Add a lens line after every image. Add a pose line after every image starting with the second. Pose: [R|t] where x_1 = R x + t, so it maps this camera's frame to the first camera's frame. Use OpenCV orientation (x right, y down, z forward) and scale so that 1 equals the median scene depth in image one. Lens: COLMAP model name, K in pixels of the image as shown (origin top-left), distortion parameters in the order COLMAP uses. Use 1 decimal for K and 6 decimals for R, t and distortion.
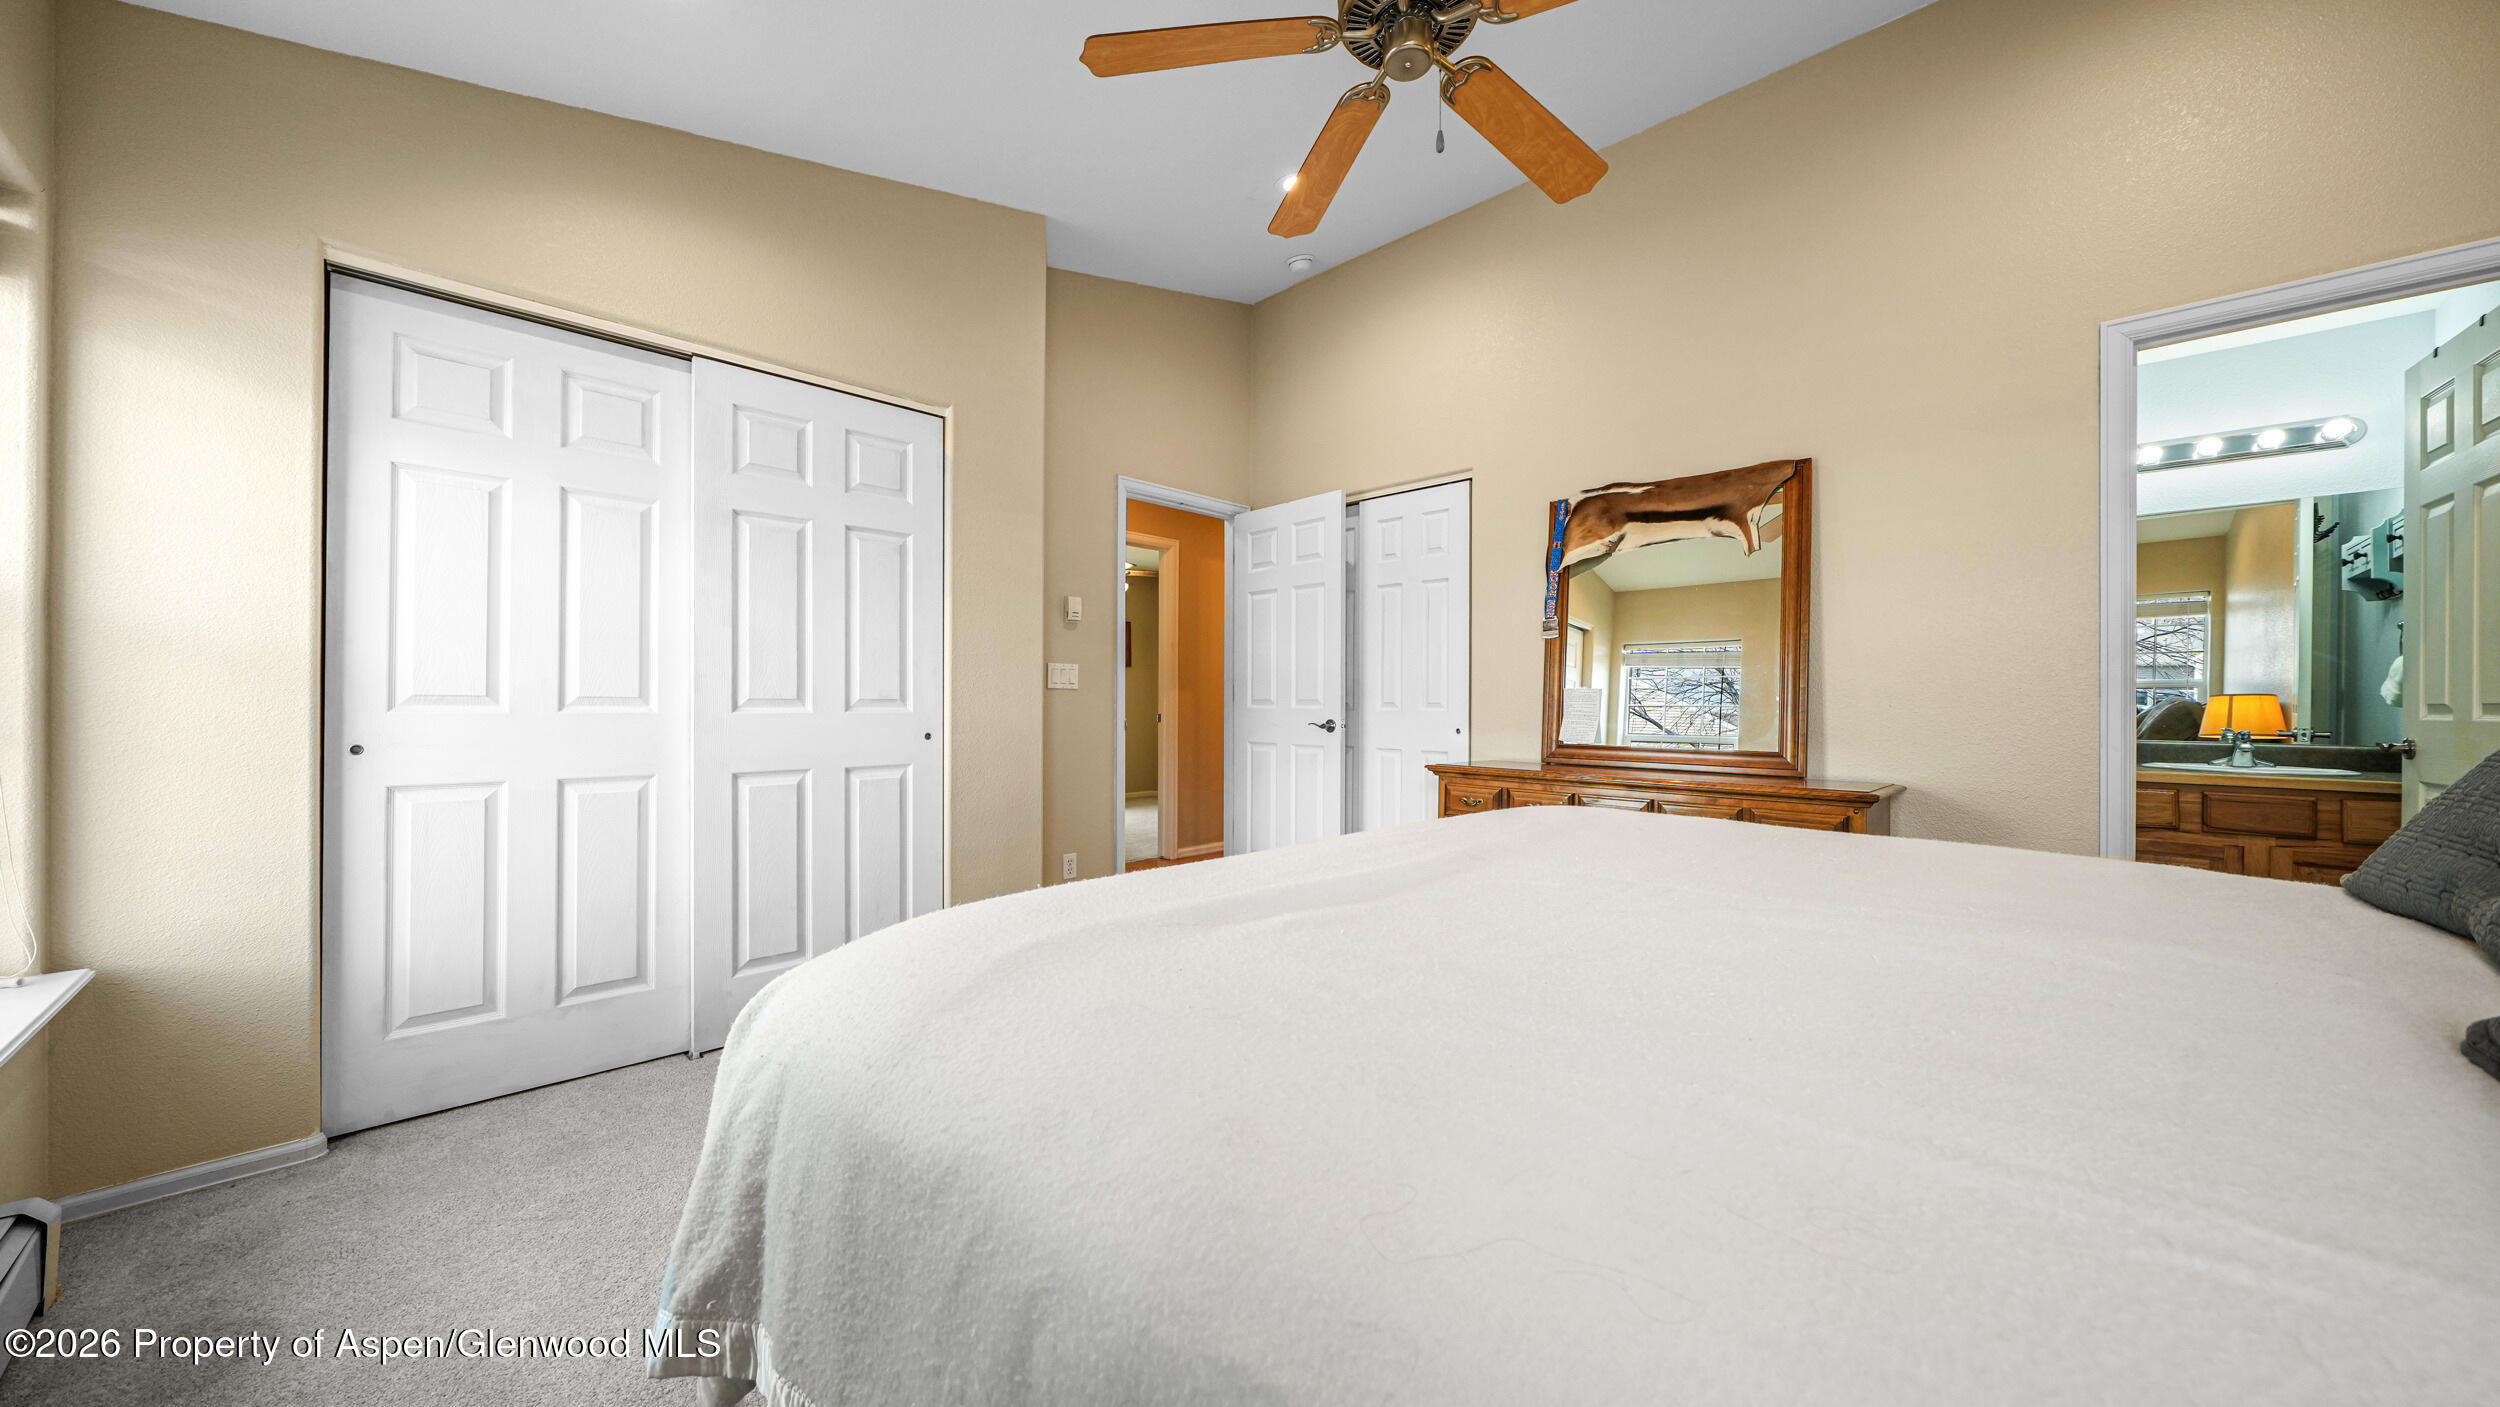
lens RADIAL K [[847.1, 0, 1241.0], [0, 847.1, 712.9], [0, 0, 1]] dist [-0.004953, 0.000030]
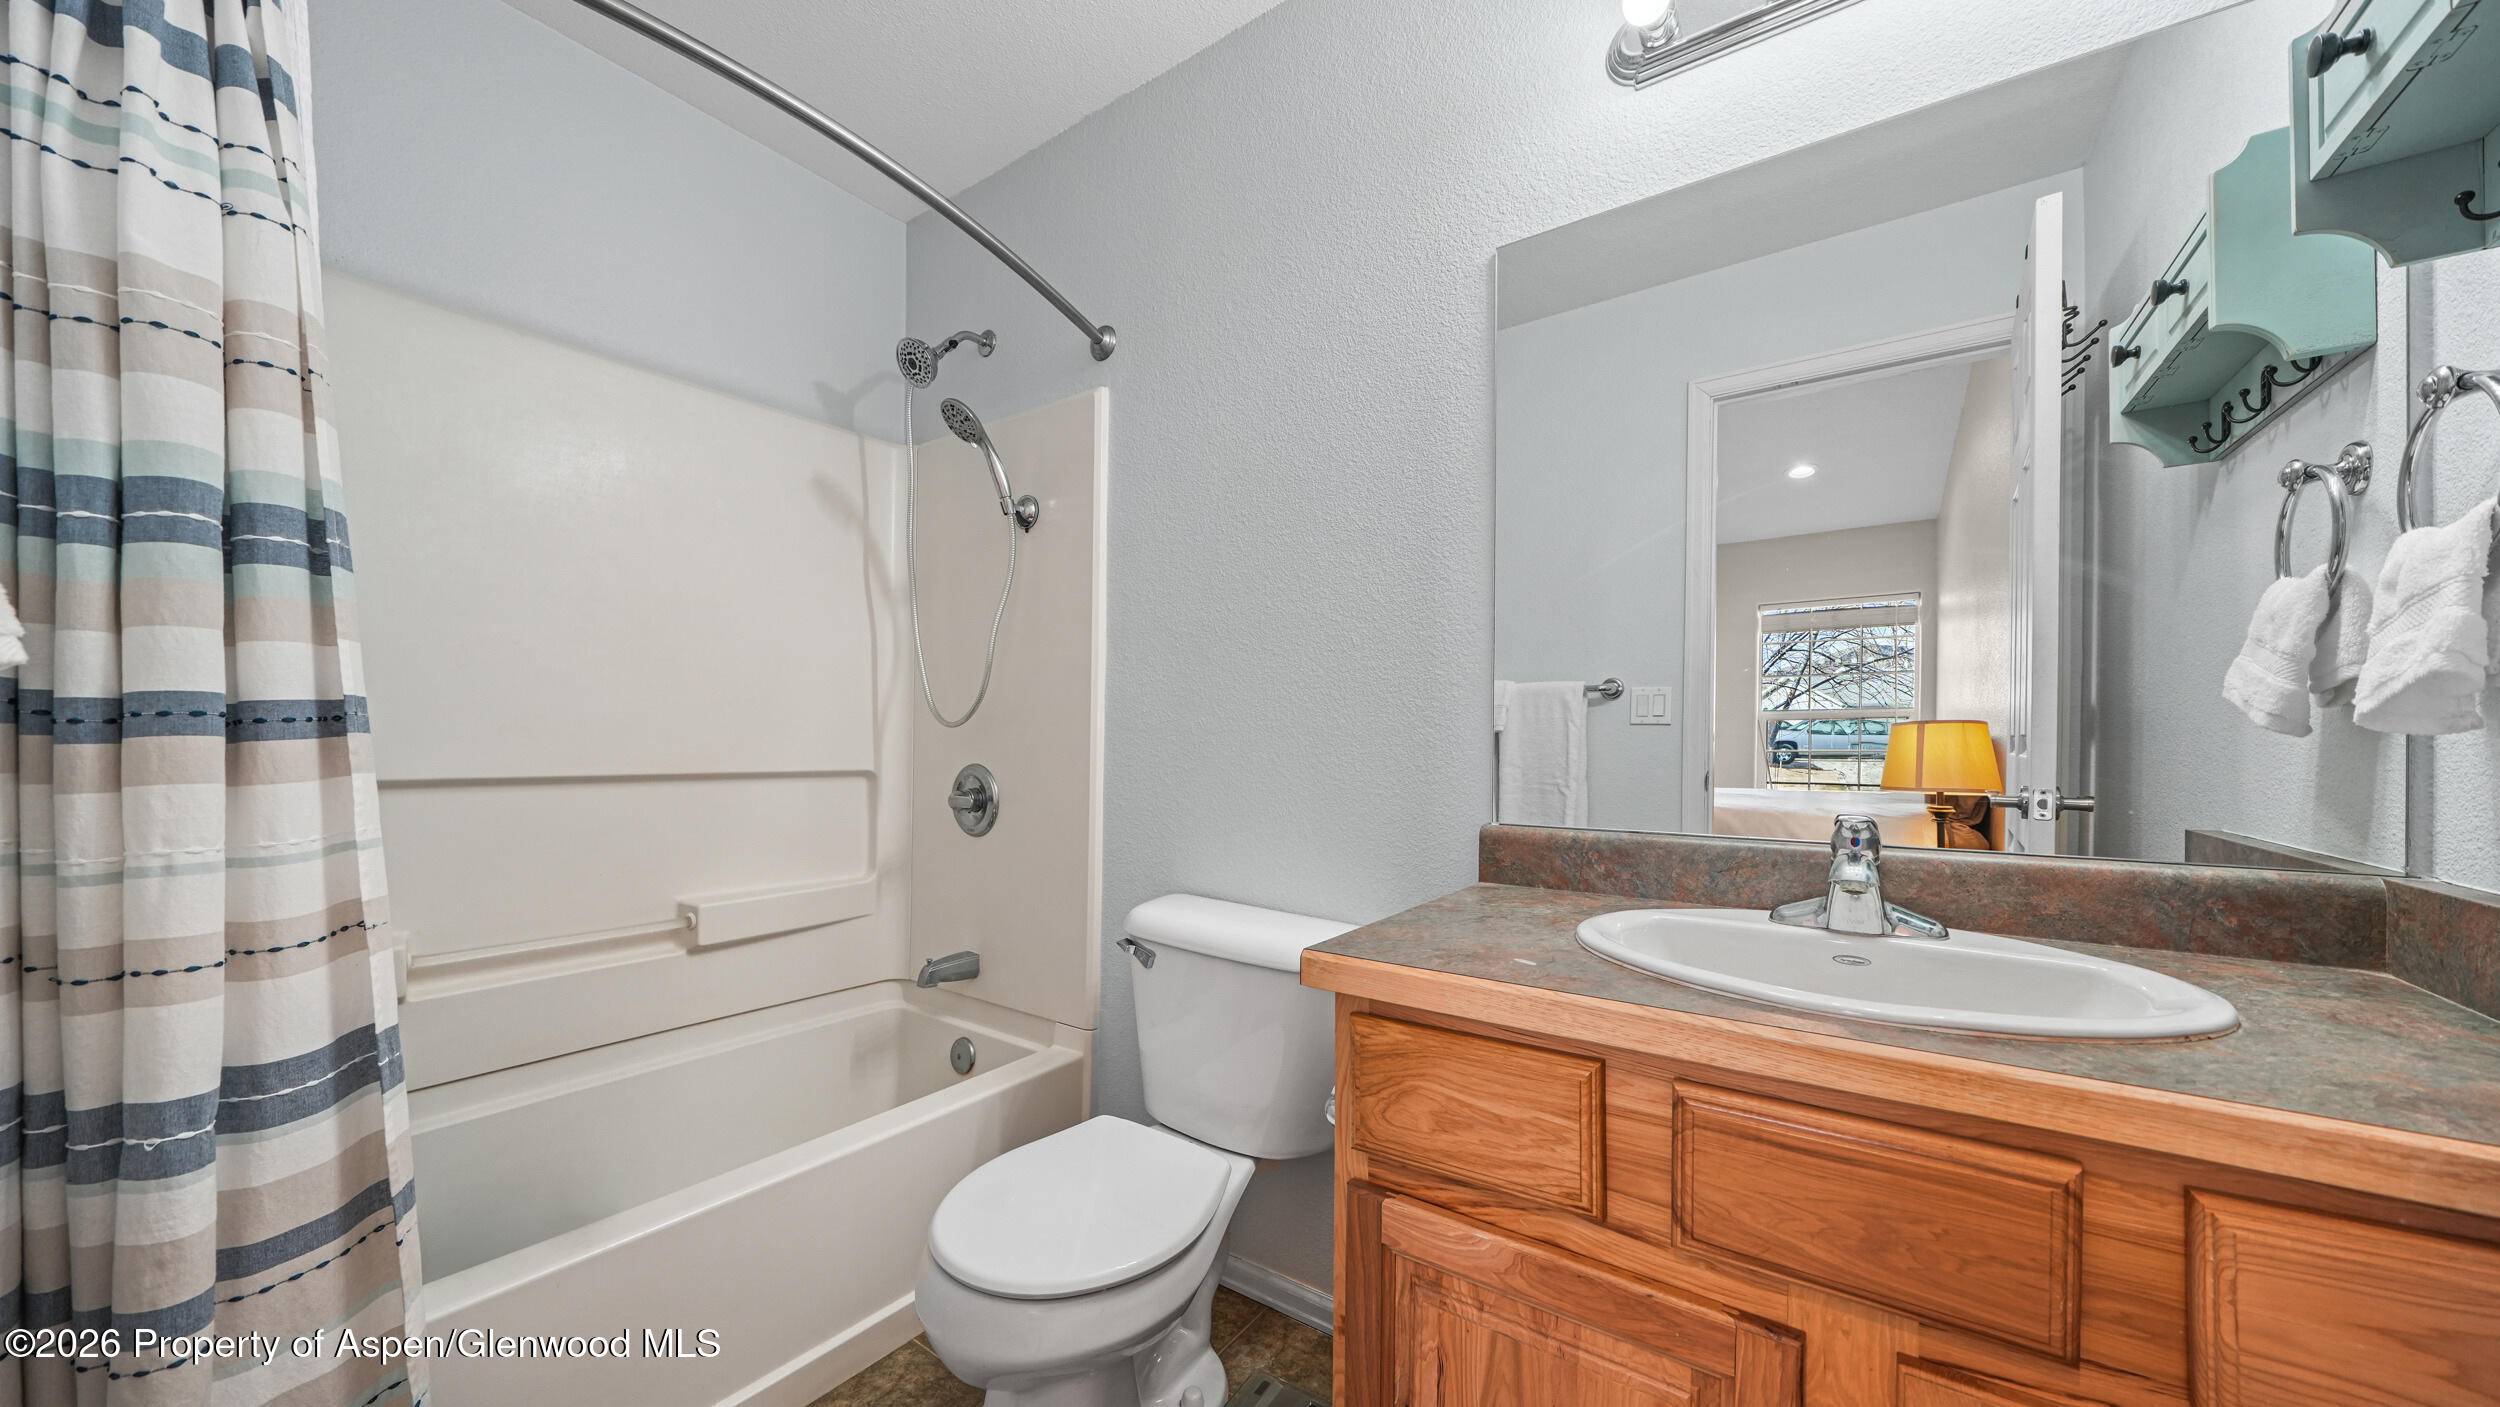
lens RADIAL K [[849.6, 0, 1244.2], [0, 849.6, 724.4], [0, 0, 1]] dist [-0.002507, -0.000040]
pose [[0.987731, 0.016505, 0.155289, 0.967660], [-0.013092, 0.999650, -0.022974, -0.002234], [-0.155614, 0.020659, 0.987602, 0.765120]]
